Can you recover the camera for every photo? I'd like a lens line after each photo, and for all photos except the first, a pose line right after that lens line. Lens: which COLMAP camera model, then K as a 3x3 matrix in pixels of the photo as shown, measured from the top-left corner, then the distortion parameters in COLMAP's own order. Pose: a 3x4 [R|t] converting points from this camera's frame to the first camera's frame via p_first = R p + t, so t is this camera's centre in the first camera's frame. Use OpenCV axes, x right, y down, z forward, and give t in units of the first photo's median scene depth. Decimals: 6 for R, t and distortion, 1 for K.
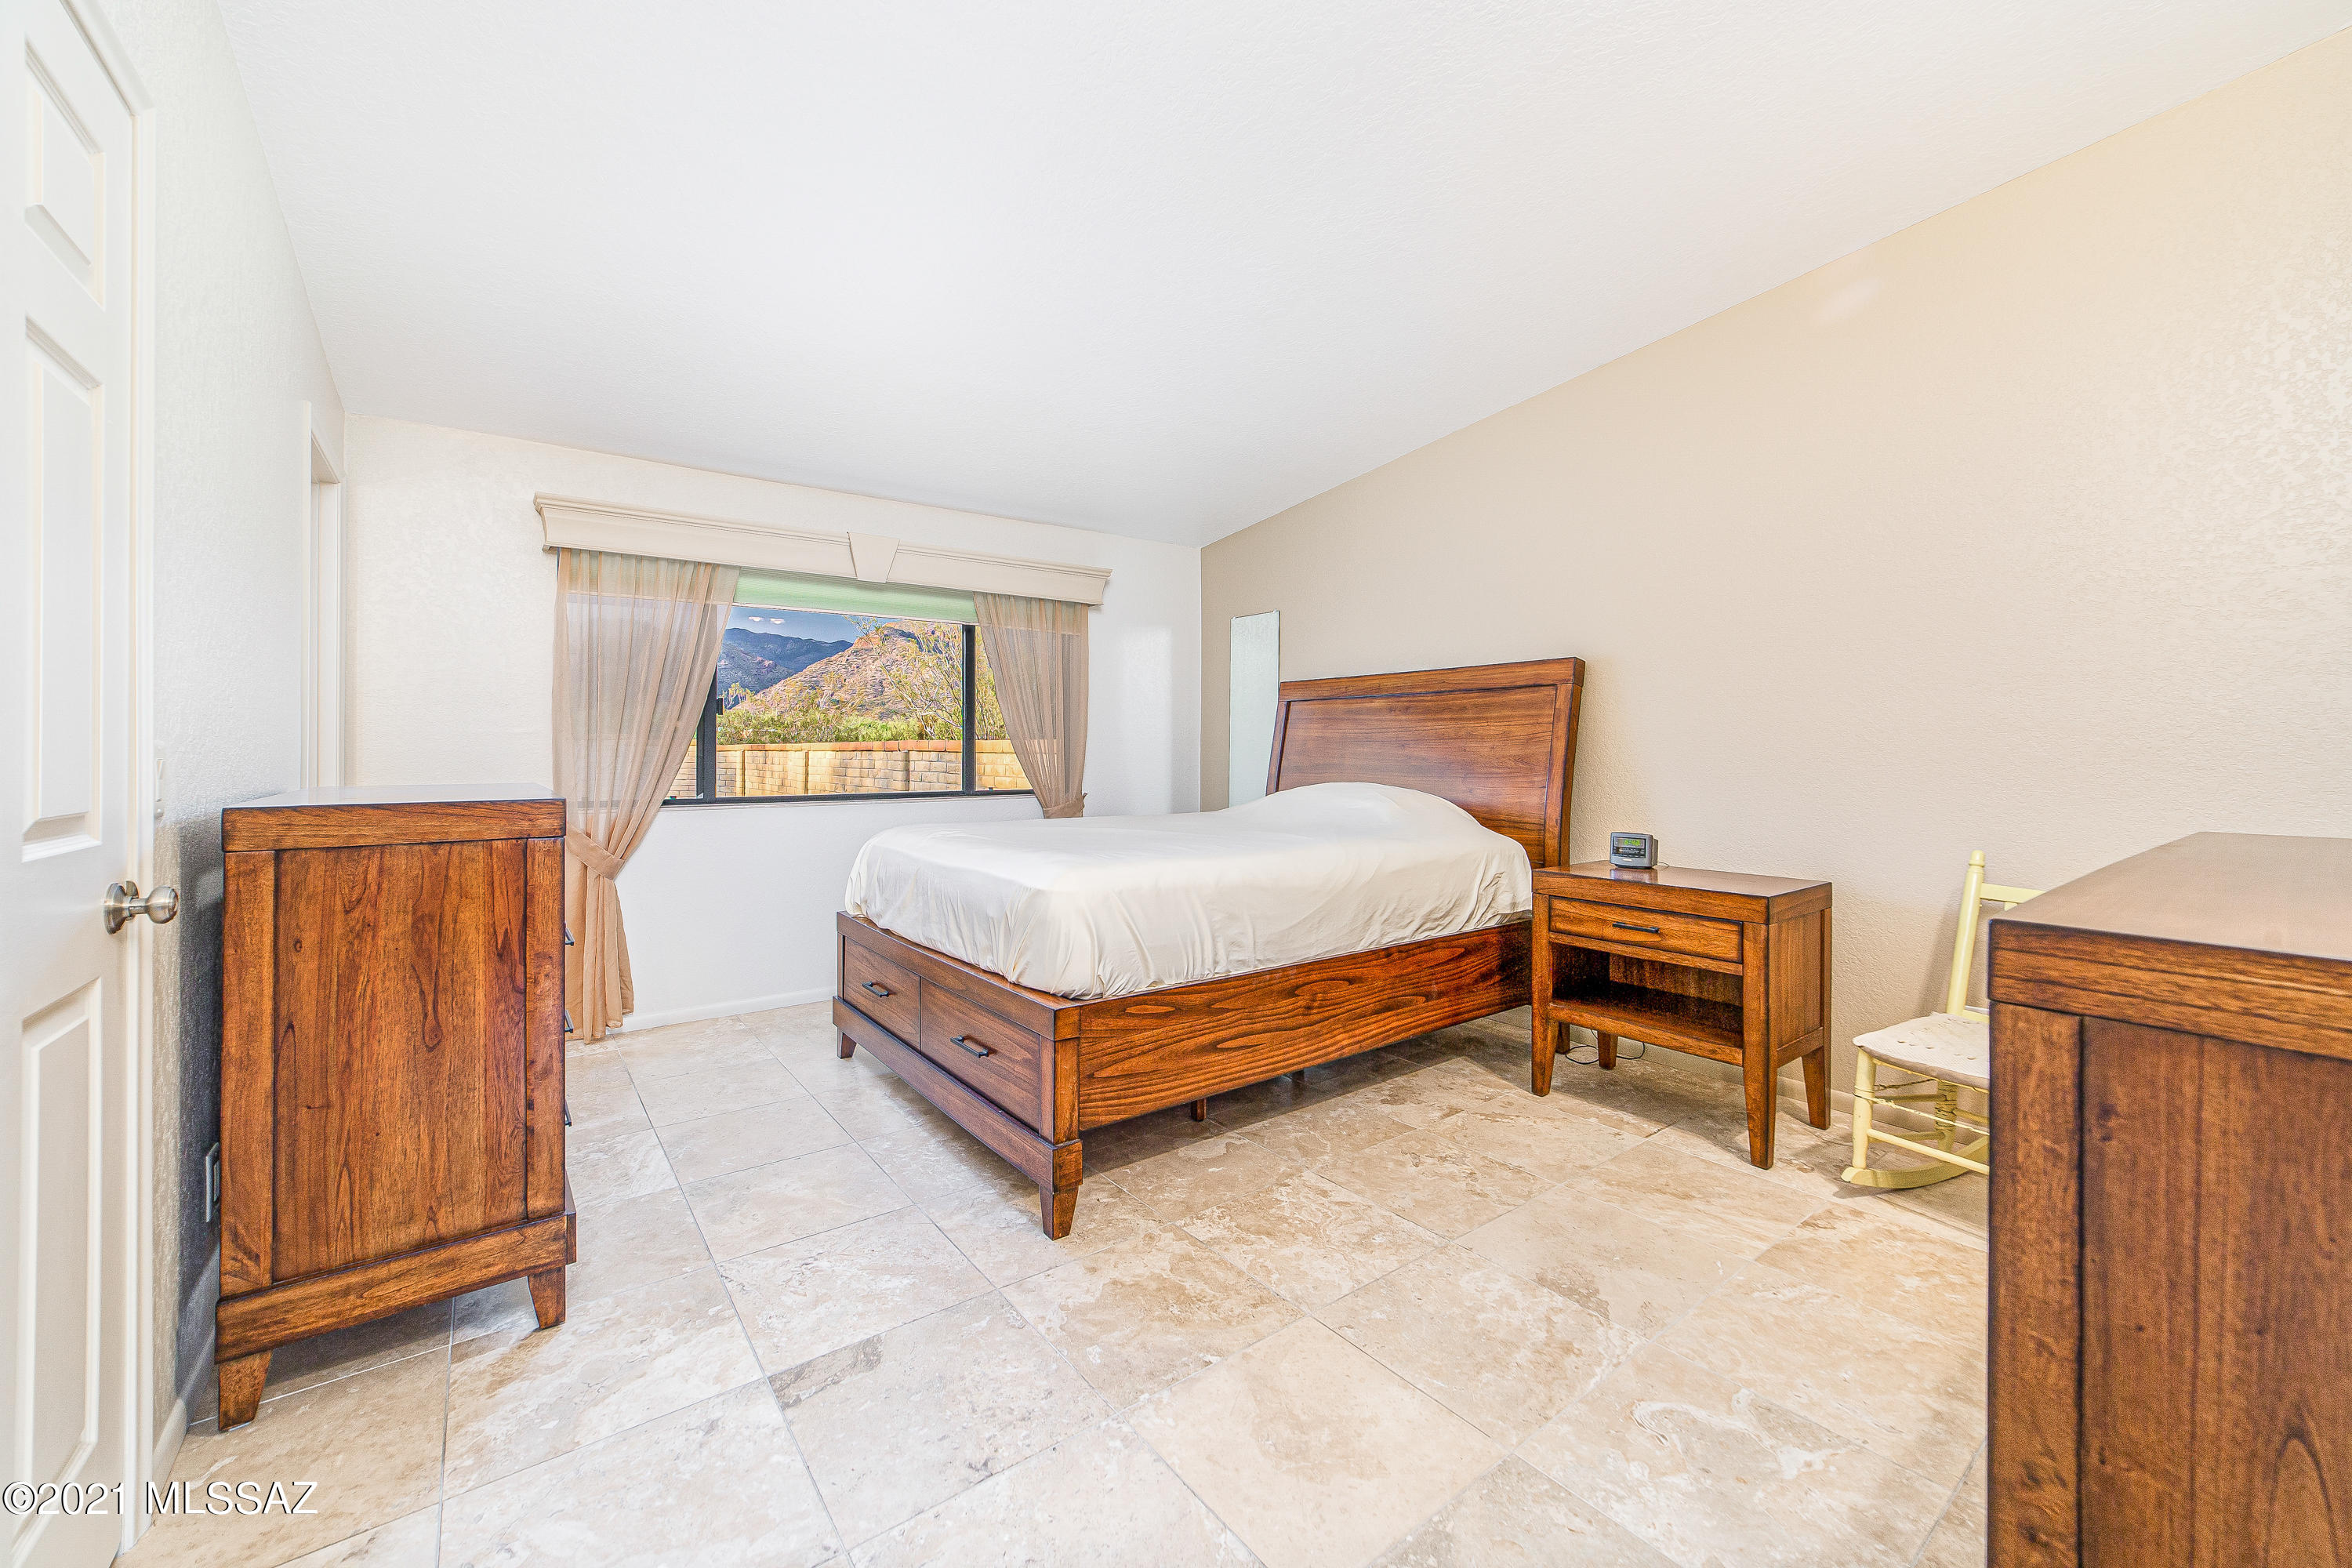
lens RADIAL K [[916.7, 0, 1169.3], [0, 916.7, 750.7], [0, 0, 1]] dist [-0.011396, 0.001393]
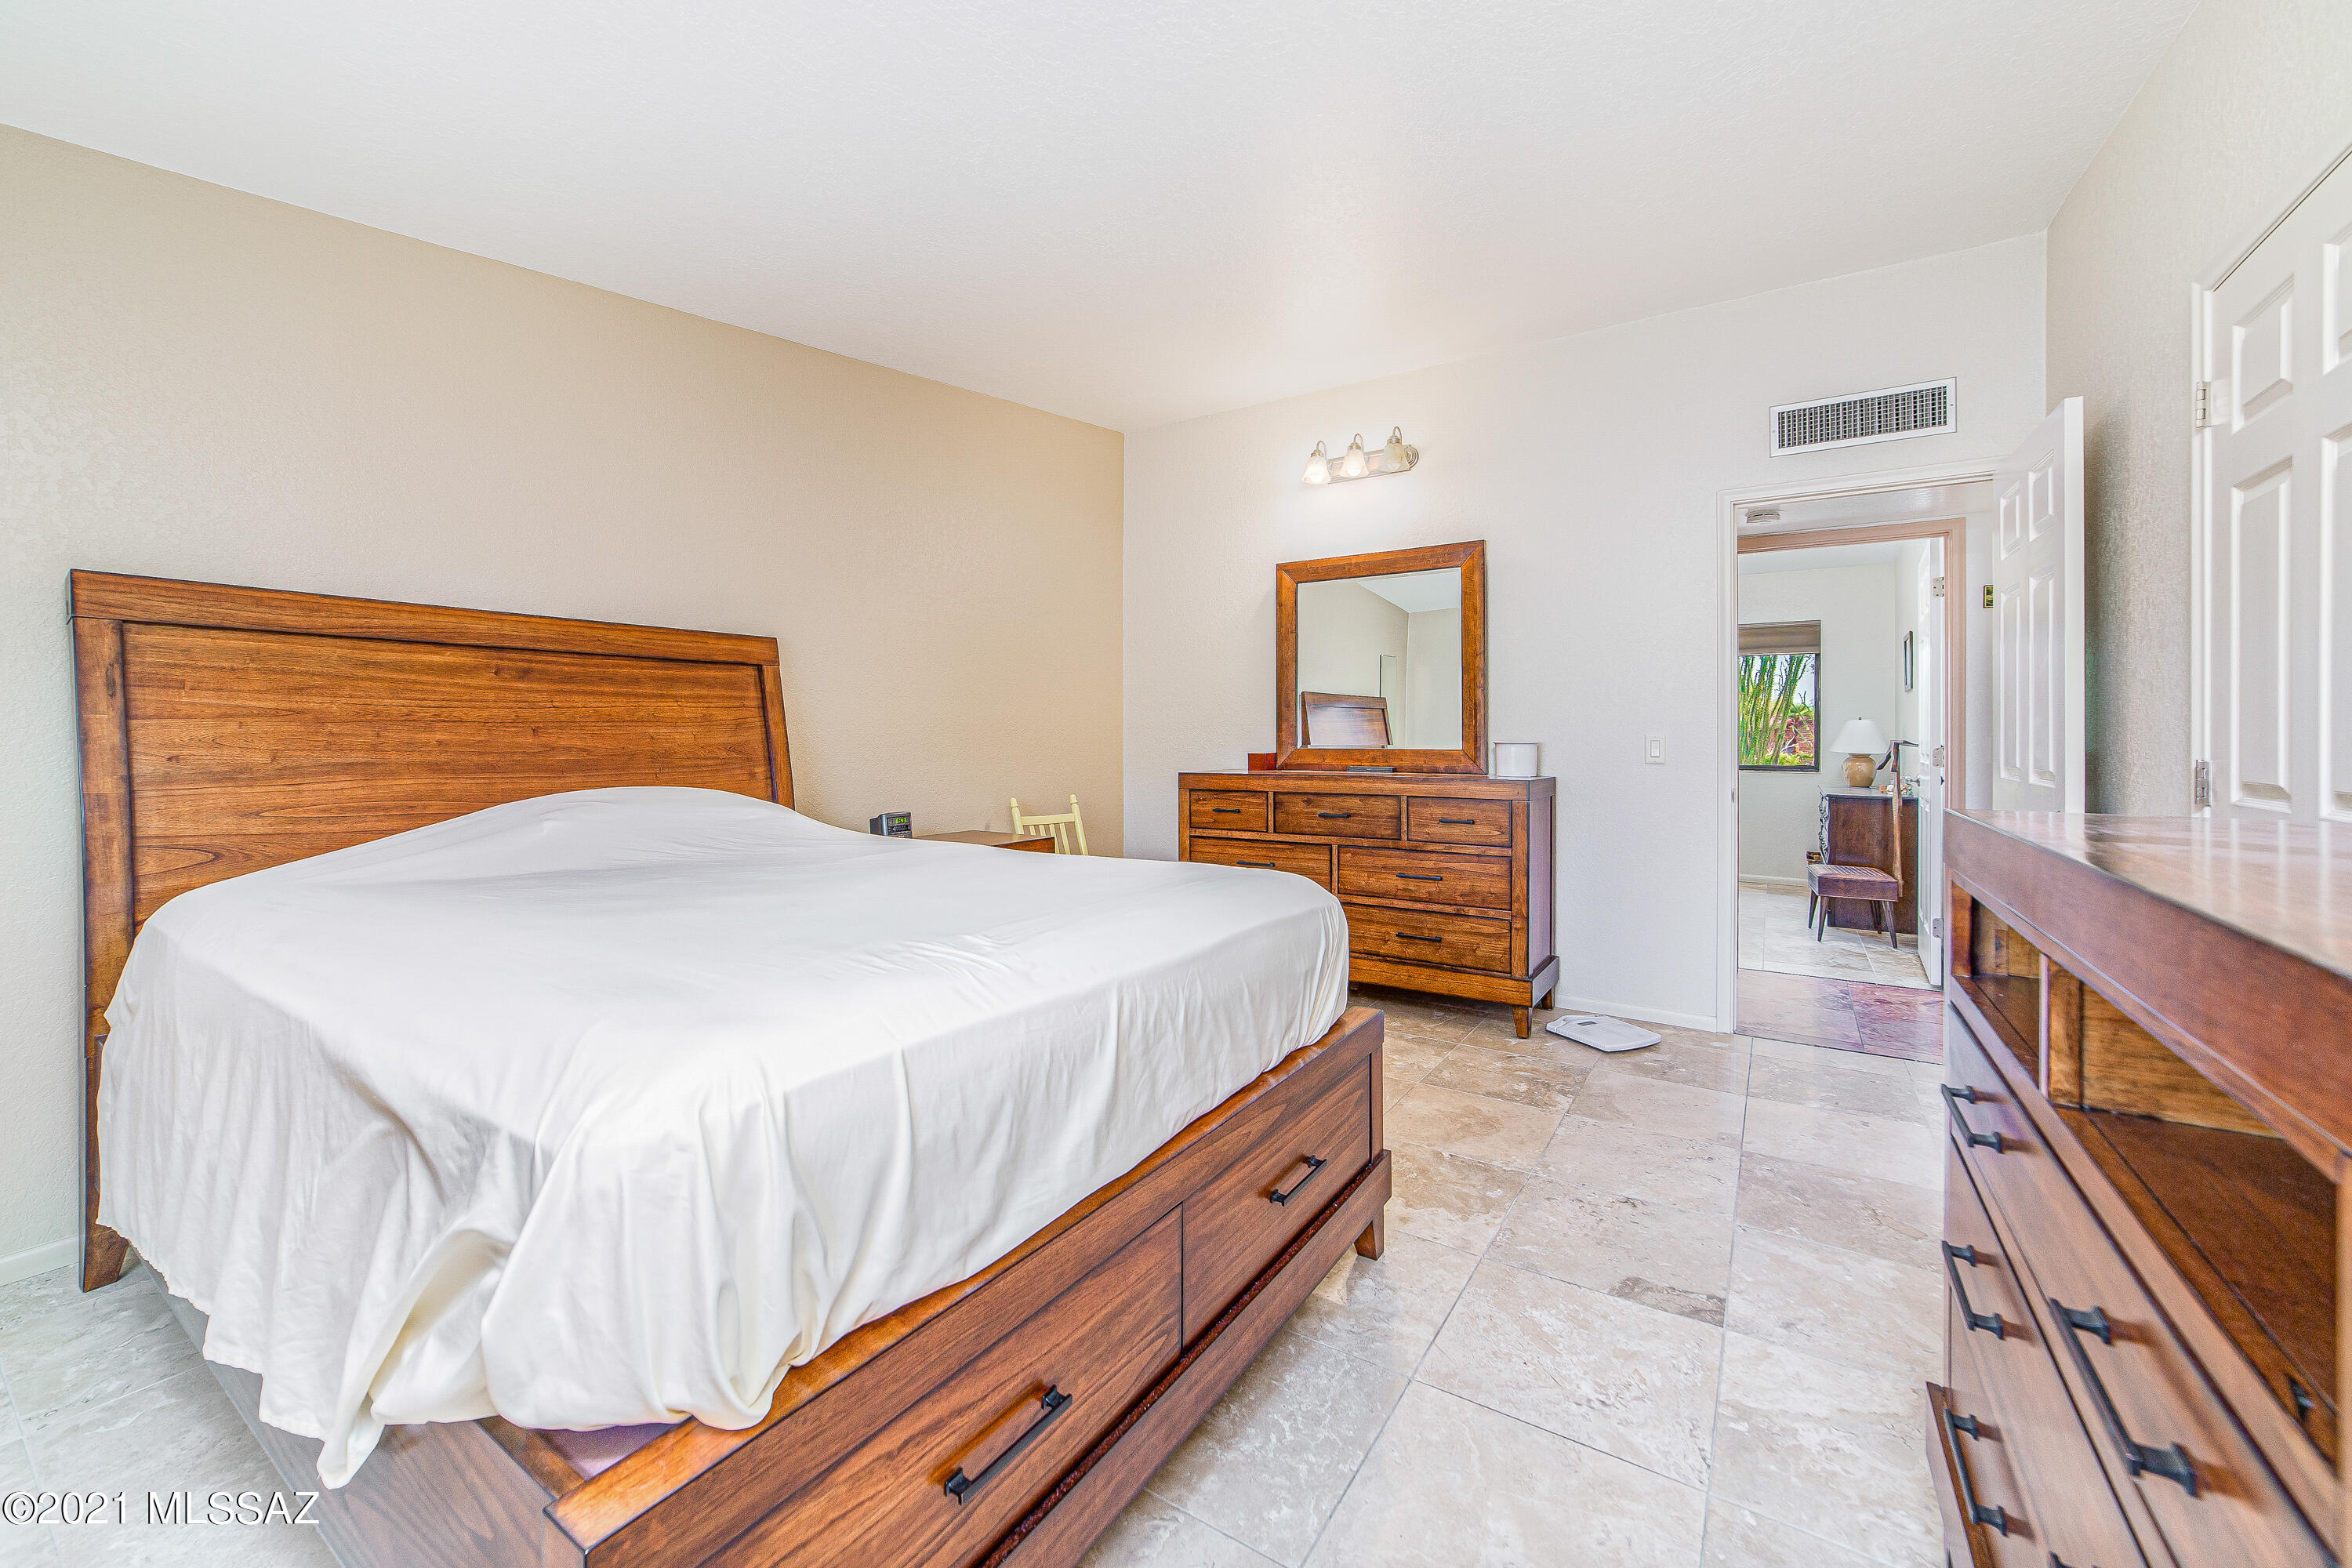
lens RADIAL K [[916.7, 0, 1189.0], [0, 916.7, 736.6], [0, 0, 1]] dist [-0.011396, 0.001393]
pose [[-0.345427, -0.000254, 0.938446, -0.568389], [-0.001027, 0.999999, -0.000107, -0.001803], [-0.938445, -0.001001, -0.345427, 0.907441]]
